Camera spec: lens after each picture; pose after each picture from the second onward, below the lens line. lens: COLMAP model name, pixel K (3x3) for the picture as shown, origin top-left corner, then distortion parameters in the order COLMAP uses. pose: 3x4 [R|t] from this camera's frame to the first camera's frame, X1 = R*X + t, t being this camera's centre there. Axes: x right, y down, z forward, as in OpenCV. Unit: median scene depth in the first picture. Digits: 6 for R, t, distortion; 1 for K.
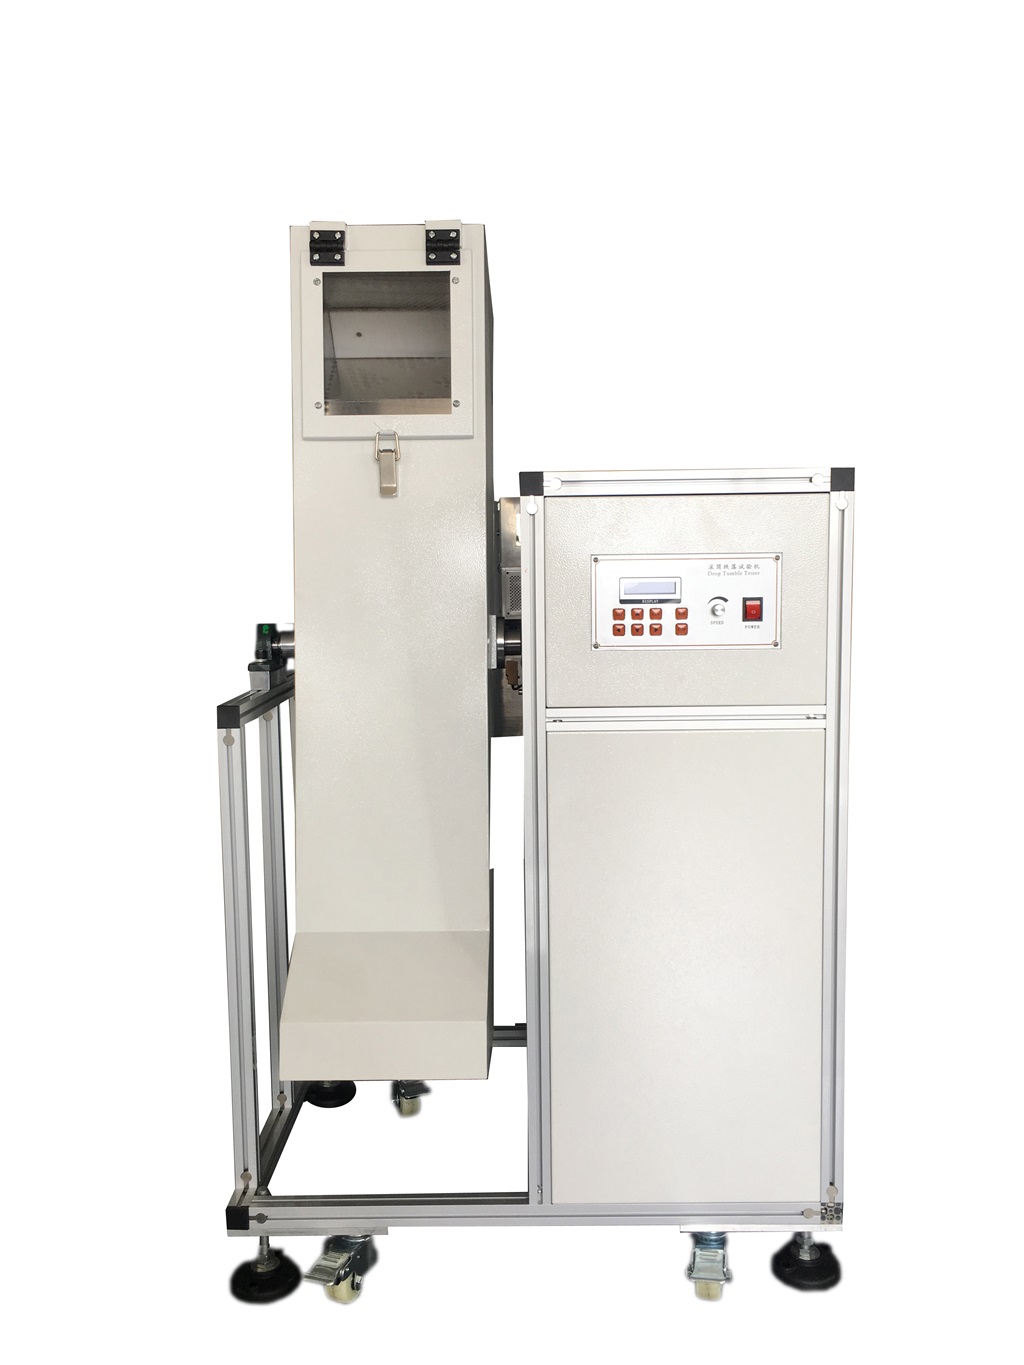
lens RADIAL K [[1198.2, 0, 512.0], [0, 1198.2, 682.5], [0, 0, 1]] dist [-0.069814, 0.128094]
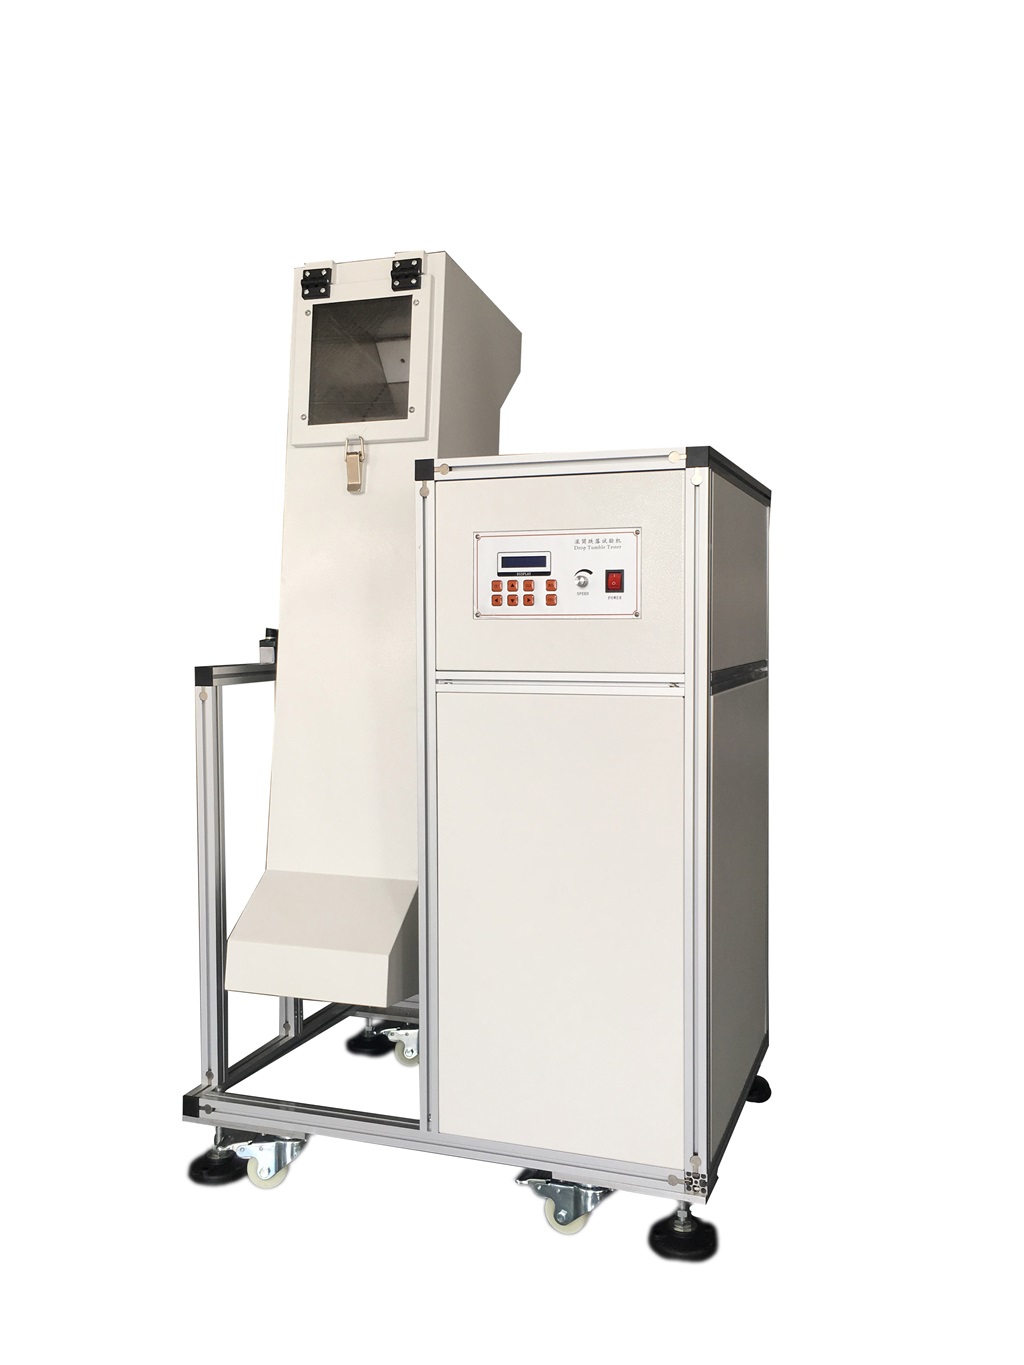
lens RADIAL K [[1198.2, 0, 512.0], [0, 1198.2, 682.5], [0, 0, 1]] dist [-0.069814, 0.128094]
pose [[0.945087, 0.025129, -0.325851, 0.442887], [-0.043263, 0.997885, -0.048525, 0.080227], [0.323942, 0.059957, 0.944175, -0.024309]]
